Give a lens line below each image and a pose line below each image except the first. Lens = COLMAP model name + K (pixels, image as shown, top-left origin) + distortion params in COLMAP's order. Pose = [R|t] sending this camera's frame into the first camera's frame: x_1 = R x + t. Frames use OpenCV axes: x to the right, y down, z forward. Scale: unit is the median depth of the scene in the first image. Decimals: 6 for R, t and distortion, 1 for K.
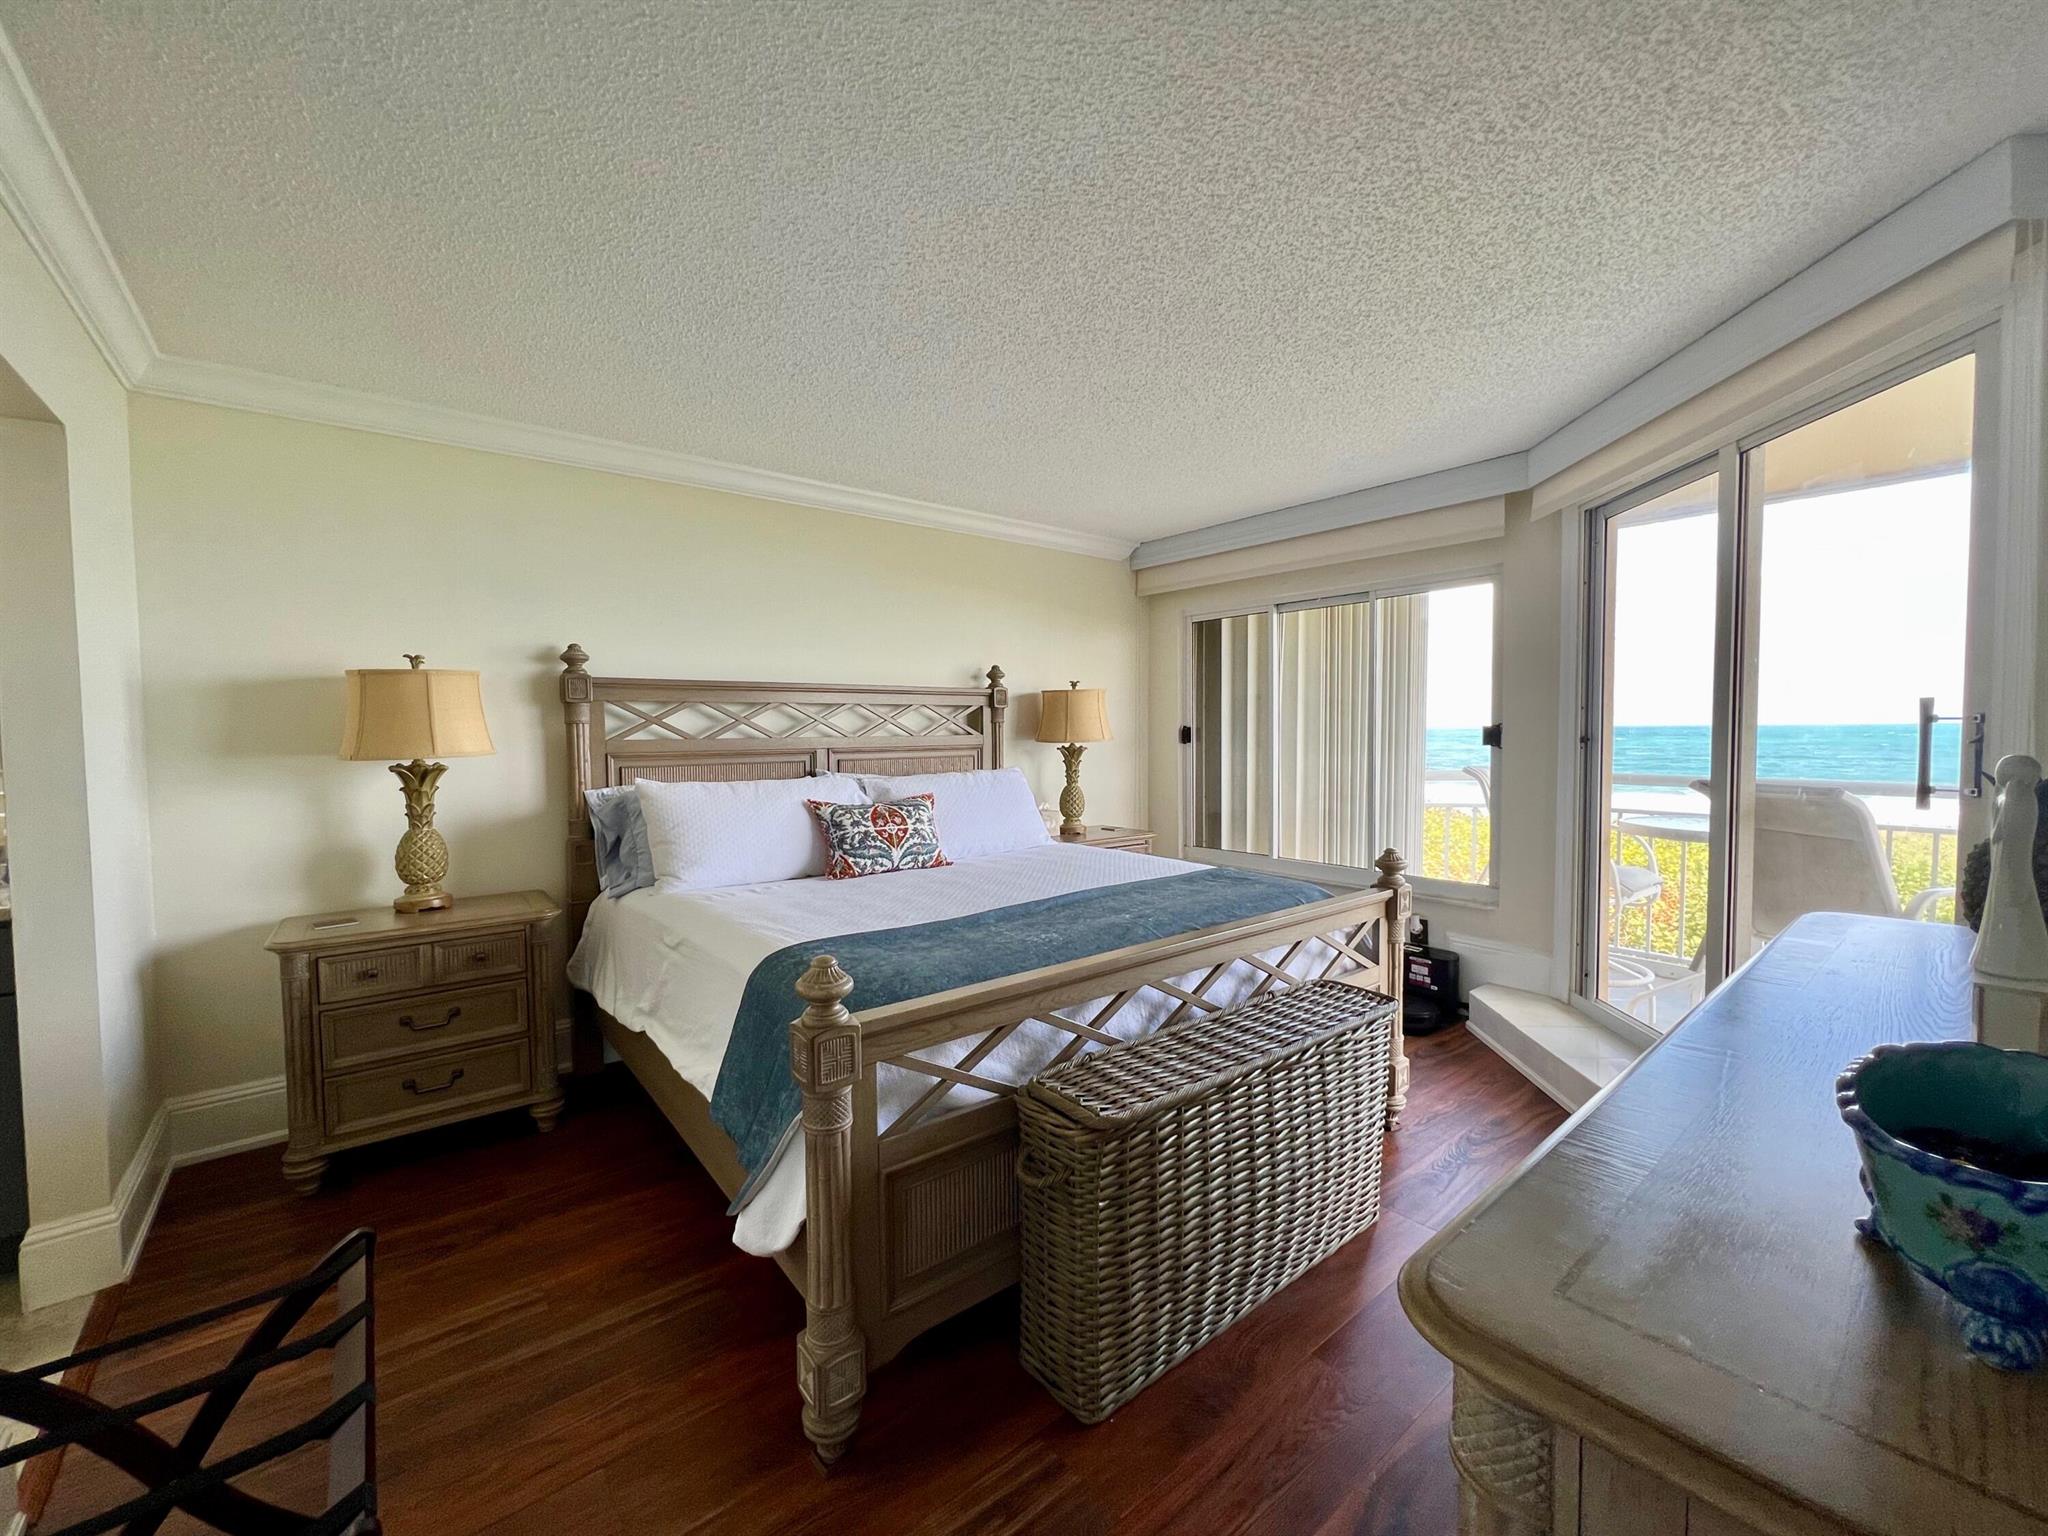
lens RADIAL K [[853.0, 0, 1017.2], [0, 853.0, 764.7], [0, 0, 1]] dist [0.001870, 0.000585]
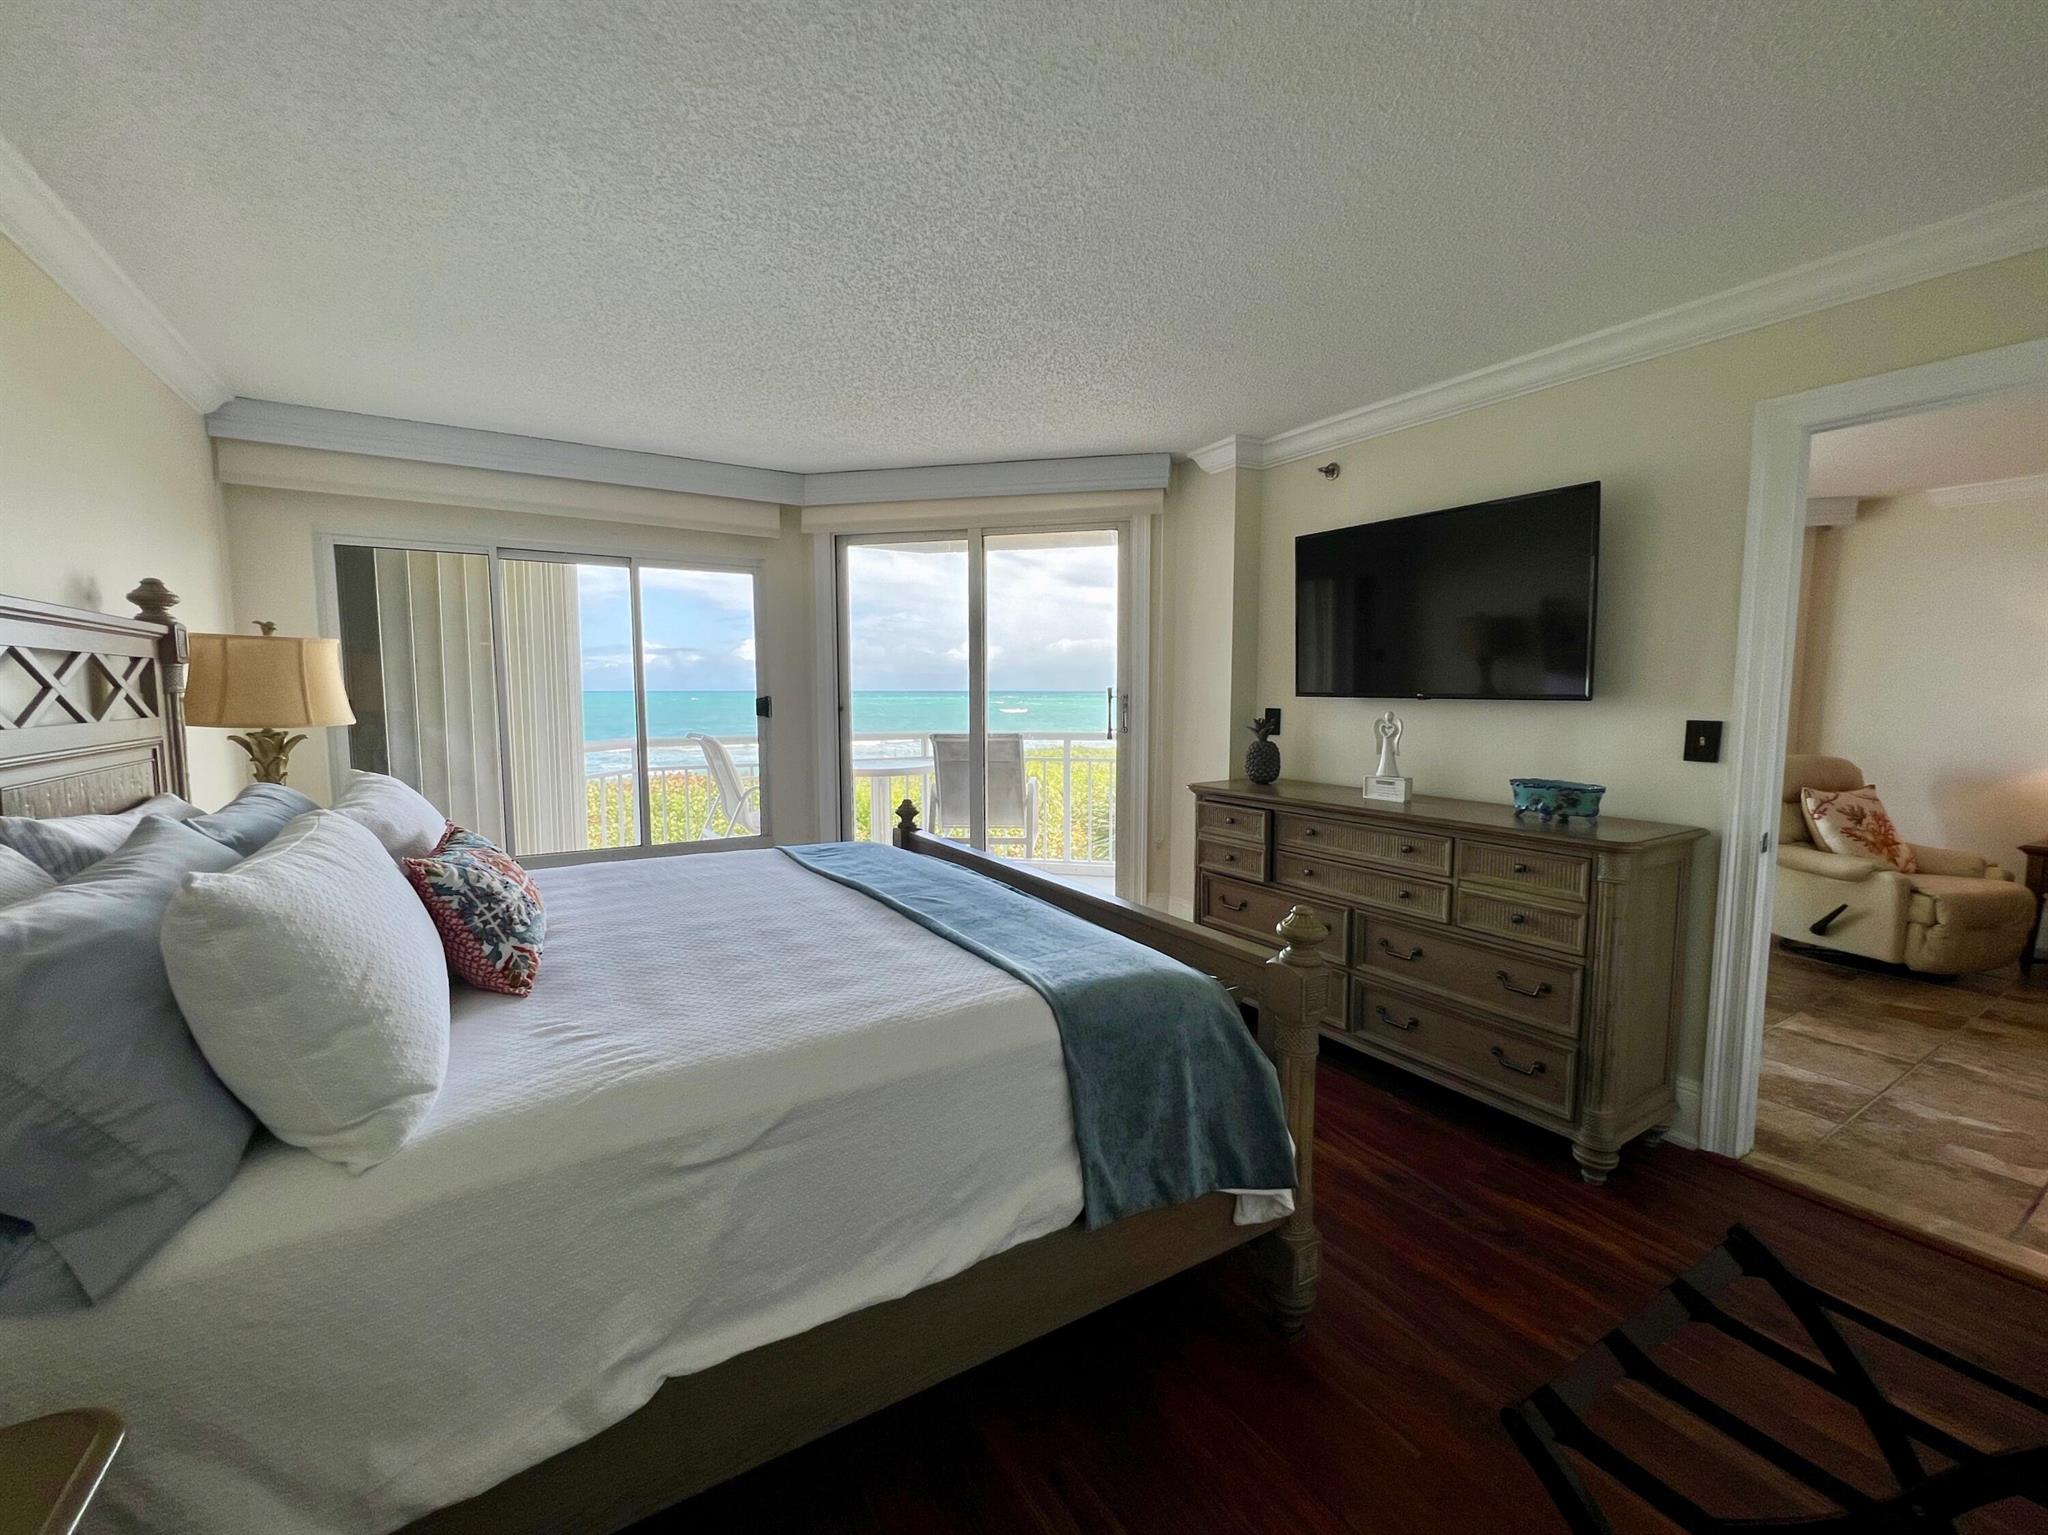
lens RADIAL K [[853.0, 0, 1017.2], [0, 853.0, 764.2], [0, 0, 1]] dist [0.001870, 0.000585]
pose [[0.105326, -0.078792, 0.991311, -0.490637], [0.041731, 0.996328, 0.074756, -0.023933], [-0.993562, 0.033495, 0.108227, 0.446791]]
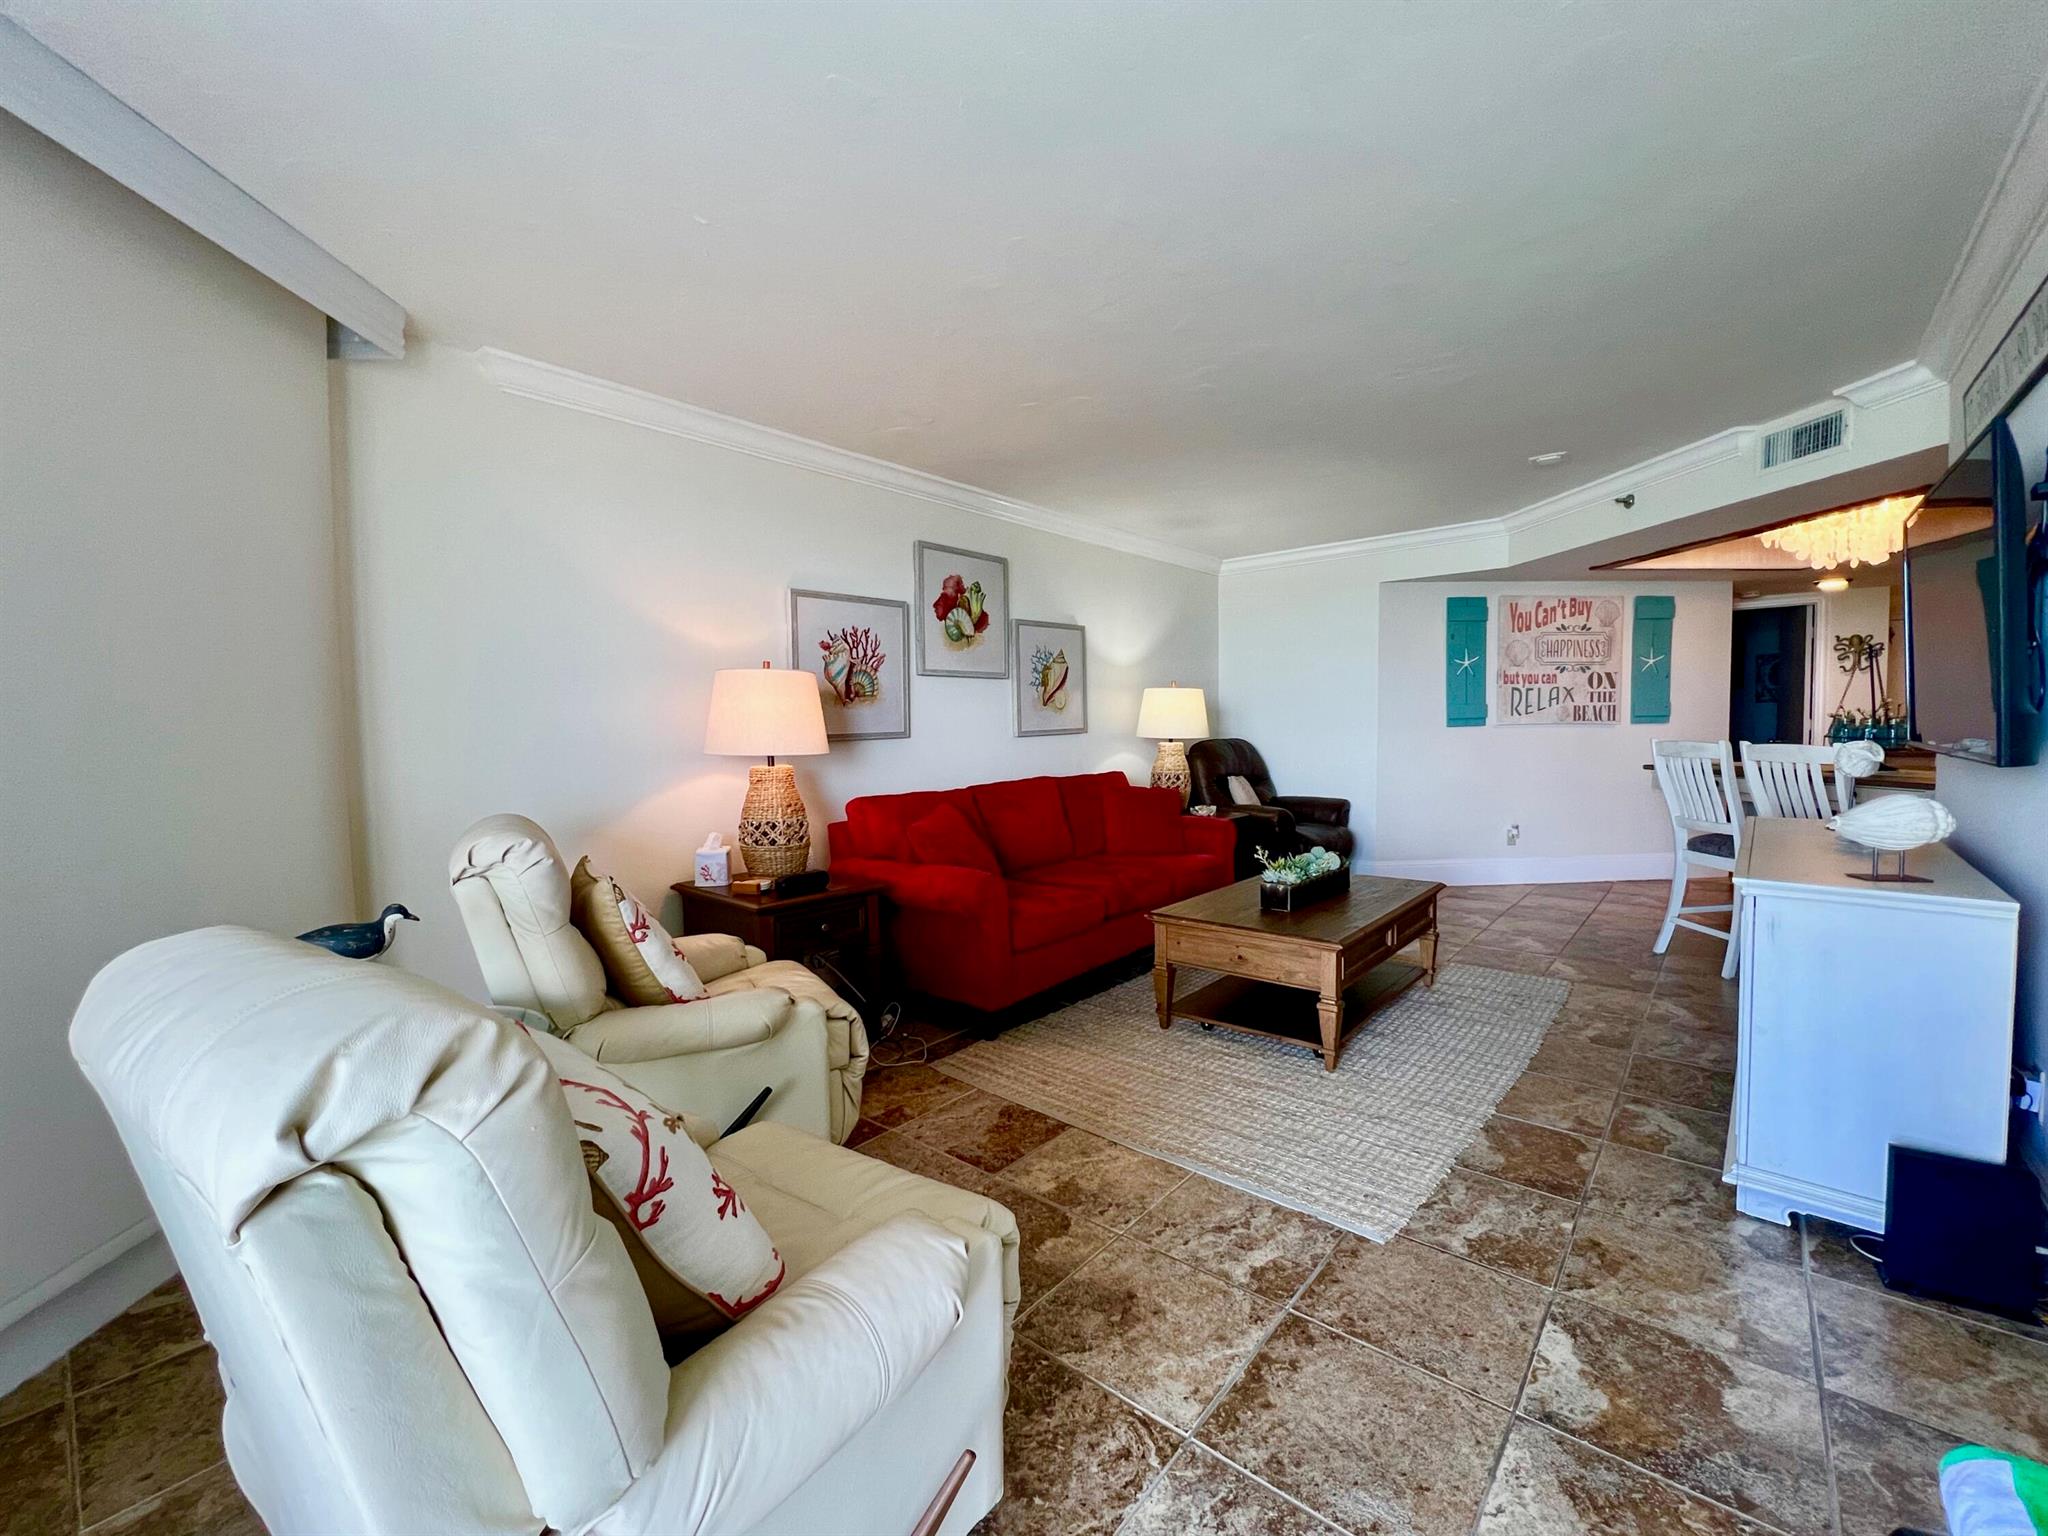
lens RADIAL K [[853.0, 0, 1017.2], [0, 853.0, 764.7], [0, 0, 1]] dist [0.001870, 0.000585]
pose [[-0.979815, 0.037366, -0.196385, 0.445418], [0.019067, 0.995365, 0.094260, 0.012559], [0.198997, 0.088613, -0.975986, 0.139157]]
